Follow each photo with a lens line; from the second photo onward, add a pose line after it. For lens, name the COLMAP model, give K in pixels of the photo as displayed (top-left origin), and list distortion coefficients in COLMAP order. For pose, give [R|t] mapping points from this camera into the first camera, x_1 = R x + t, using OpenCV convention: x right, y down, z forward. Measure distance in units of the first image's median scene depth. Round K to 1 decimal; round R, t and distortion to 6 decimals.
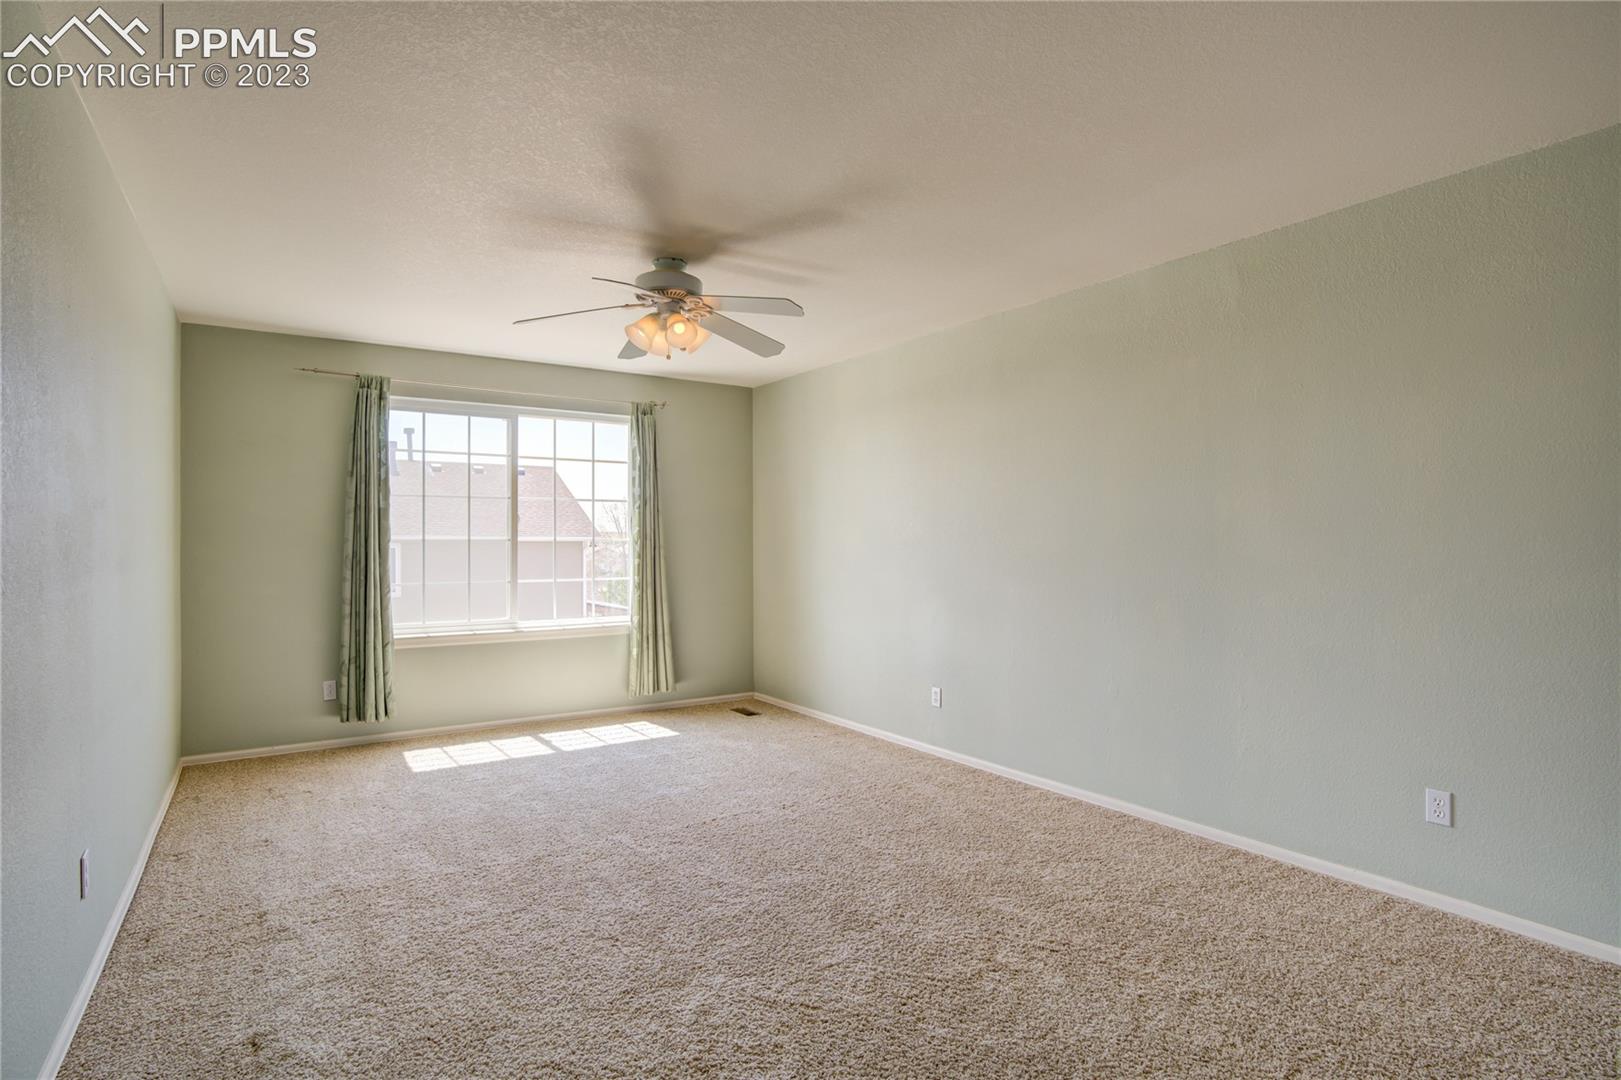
lens RADIAL K [[825.2, 0, 810.8], [0, 825.2, 542.2], [0, 0, 1]] dist [-0.023793, 0.000406]
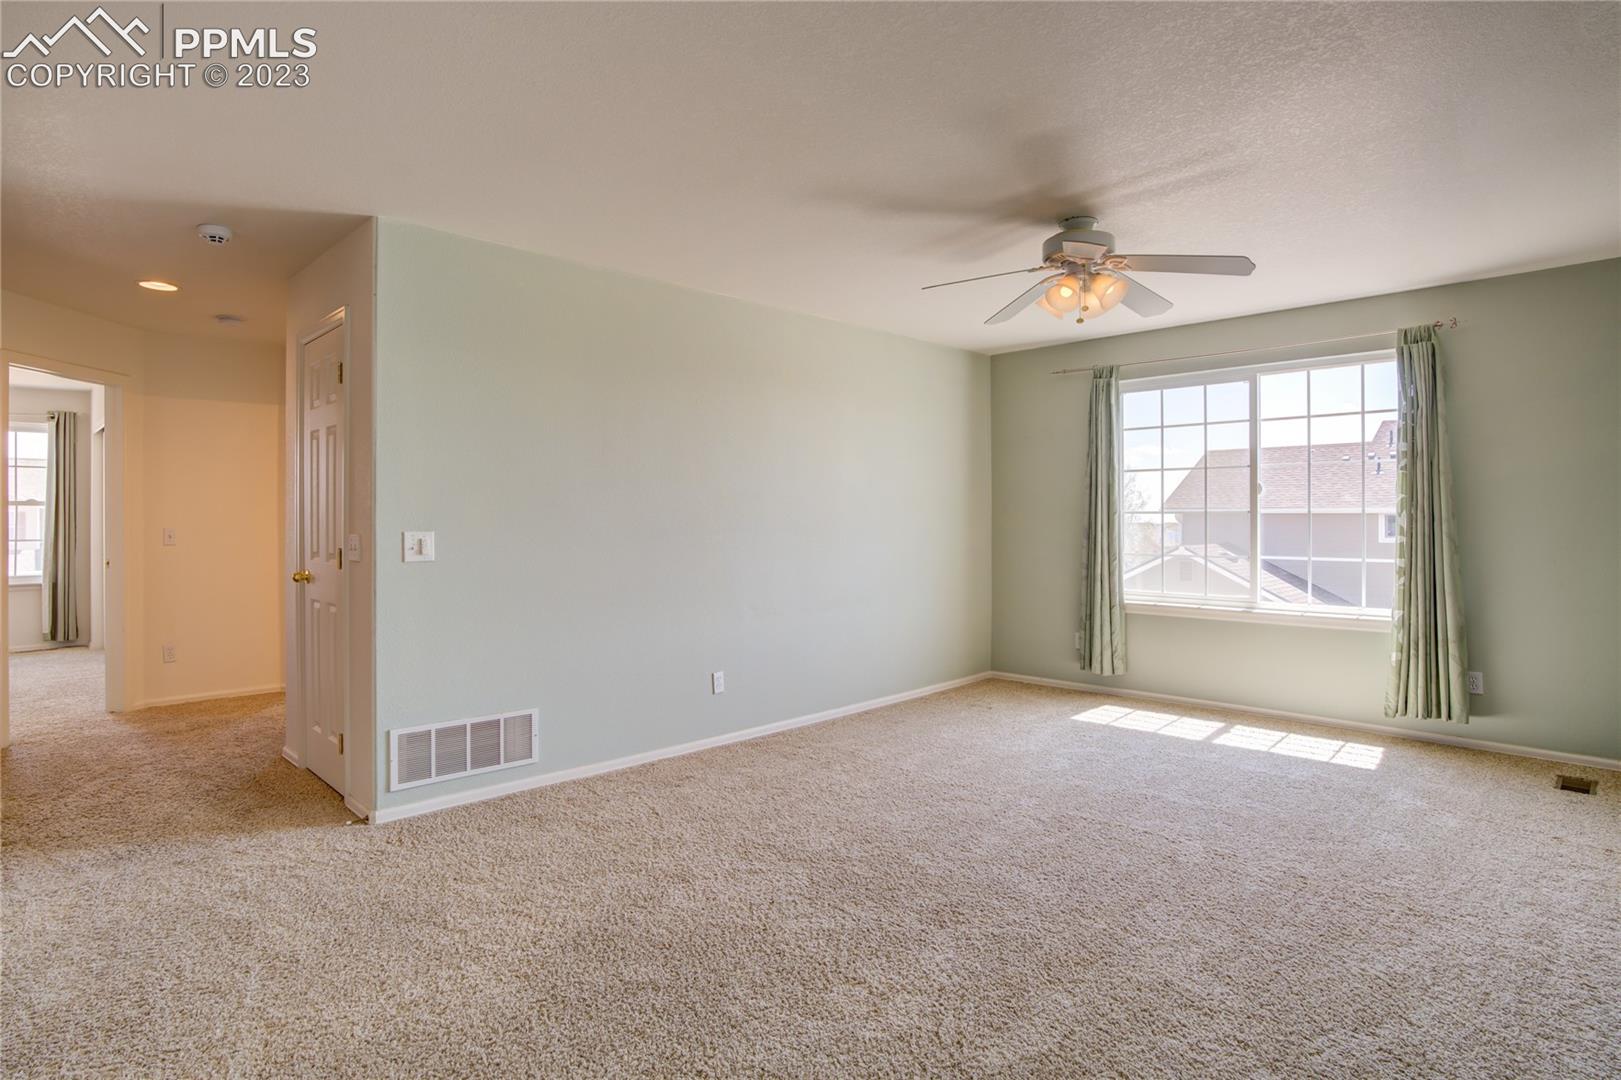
lens RADIAL K [[879.7, 0, 809.4], [0, 879.7, 511.4], [0, 0, 1]] dist [-0.005765, 0.000066]
pose [[0.186647, -0.003786, -0.982420, 0.567825], [0.000703, 0.999993, -0.003720, 0.000418], [0.982427, 0.000004, 0.186649, 0.370352]]
